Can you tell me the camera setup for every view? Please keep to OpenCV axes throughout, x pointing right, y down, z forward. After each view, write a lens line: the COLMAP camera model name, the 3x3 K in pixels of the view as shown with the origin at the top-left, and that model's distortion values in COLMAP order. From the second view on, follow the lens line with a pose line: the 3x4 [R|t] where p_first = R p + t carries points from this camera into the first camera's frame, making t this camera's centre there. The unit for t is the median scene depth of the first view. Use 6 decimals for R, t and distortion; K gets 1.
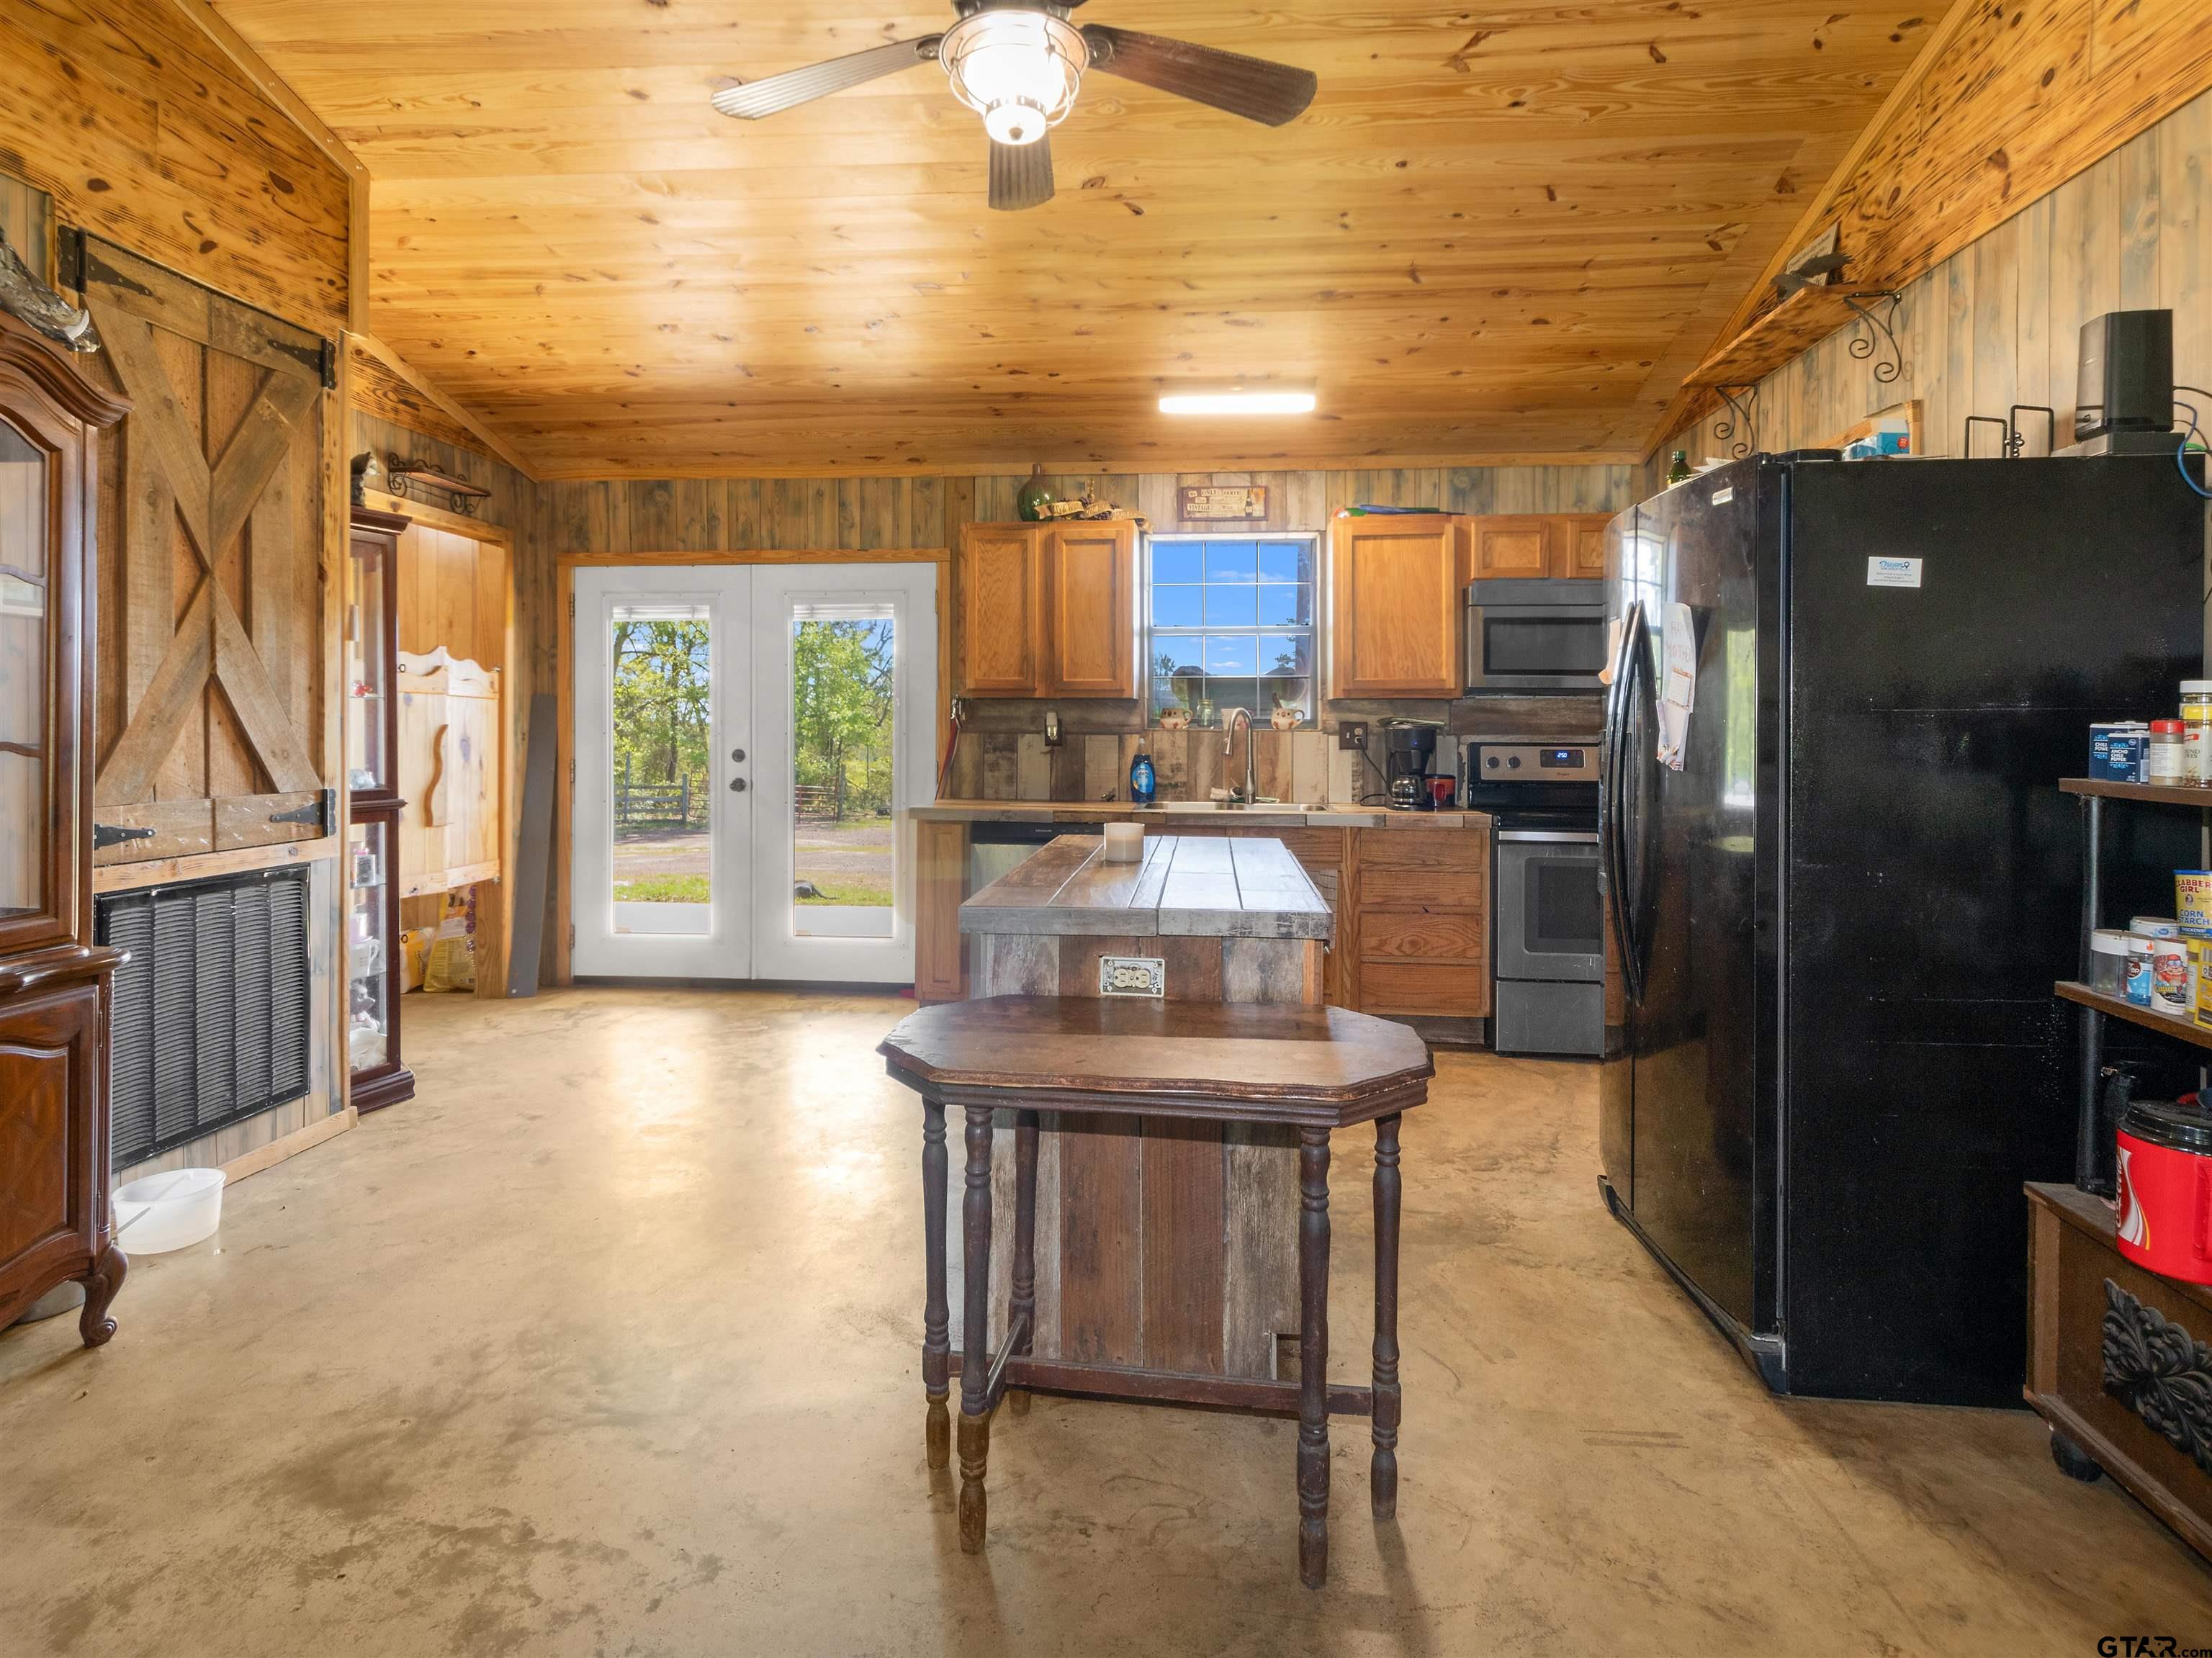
lens RADIAL K [[1176.1, 0, 1097.2], [0, 1176.1, 735.9], [0, 0, 1]] dist [0.013047, -0.001164]
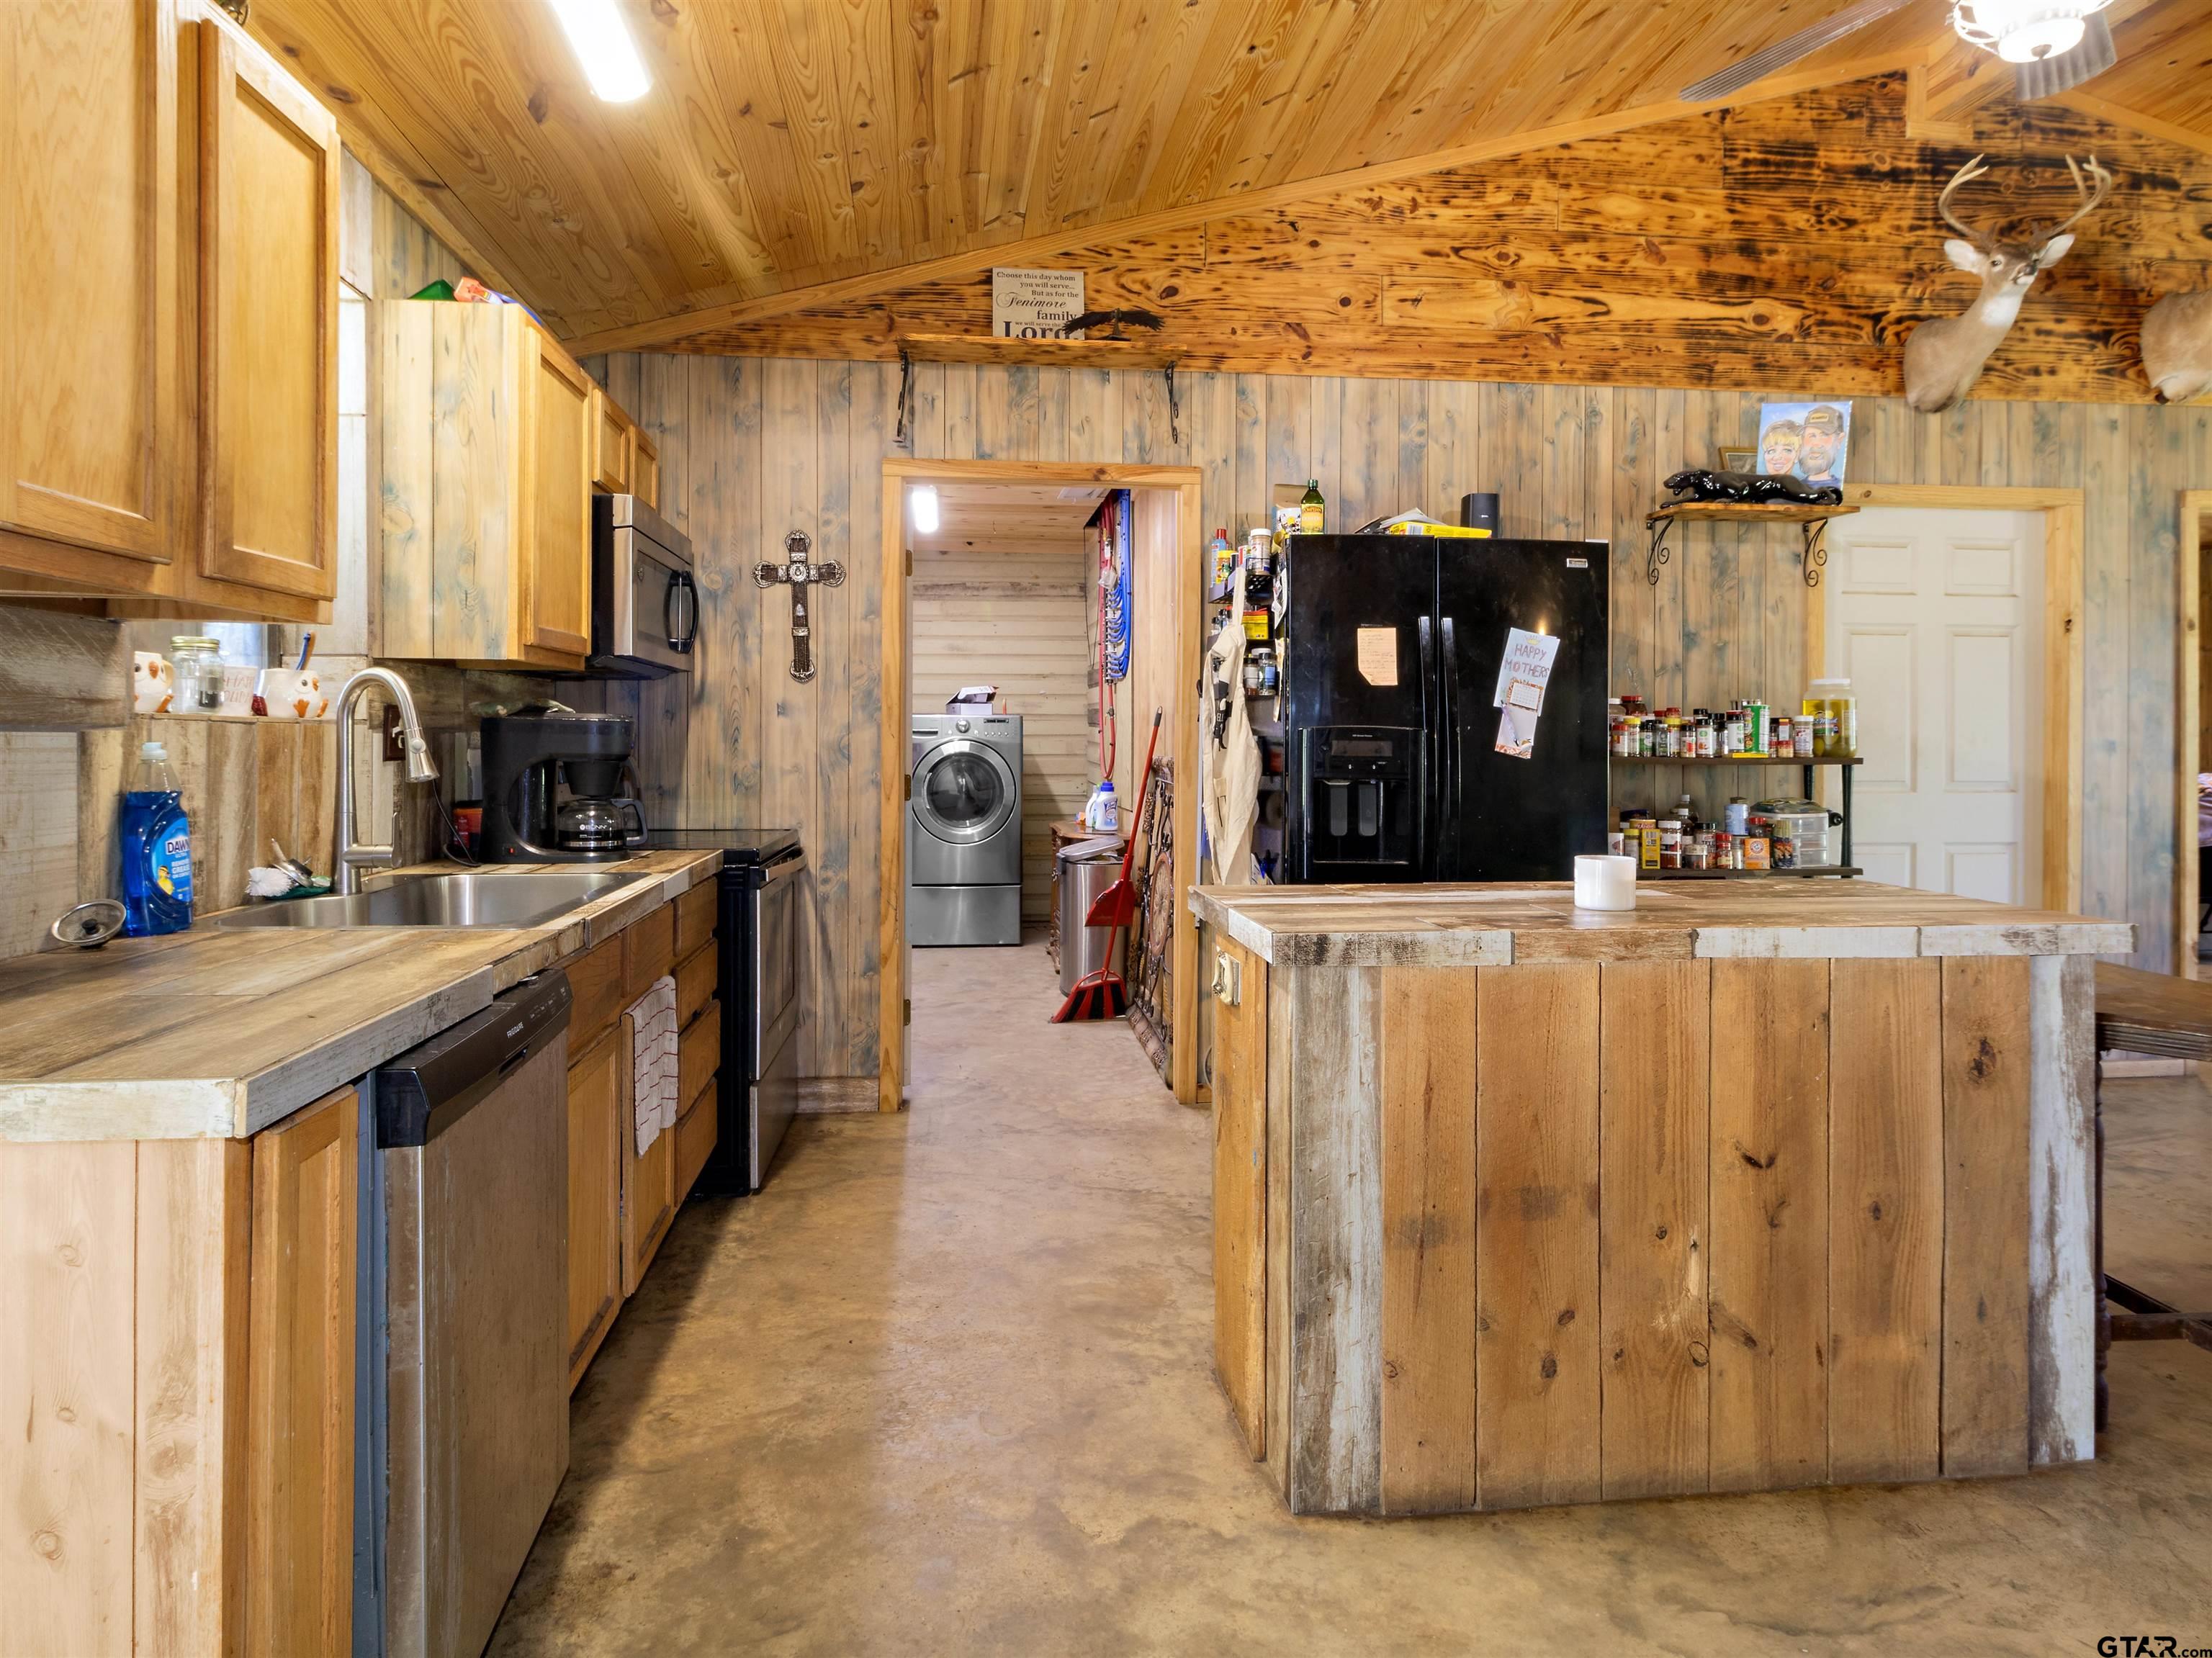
lens RADIAL K [[1311.3, 0, 1094.3], [0, 1311.3, 736.7], [0, 0, 1]] dist [0.018429, 0.000693]
pose [[-0.212520, -0.004112, 0.977148, -0.396196], [0.000350, 0.999991, 0.004284, -0.000788], [-0.977157, 0.001252, -0.212517, 0.844478]]
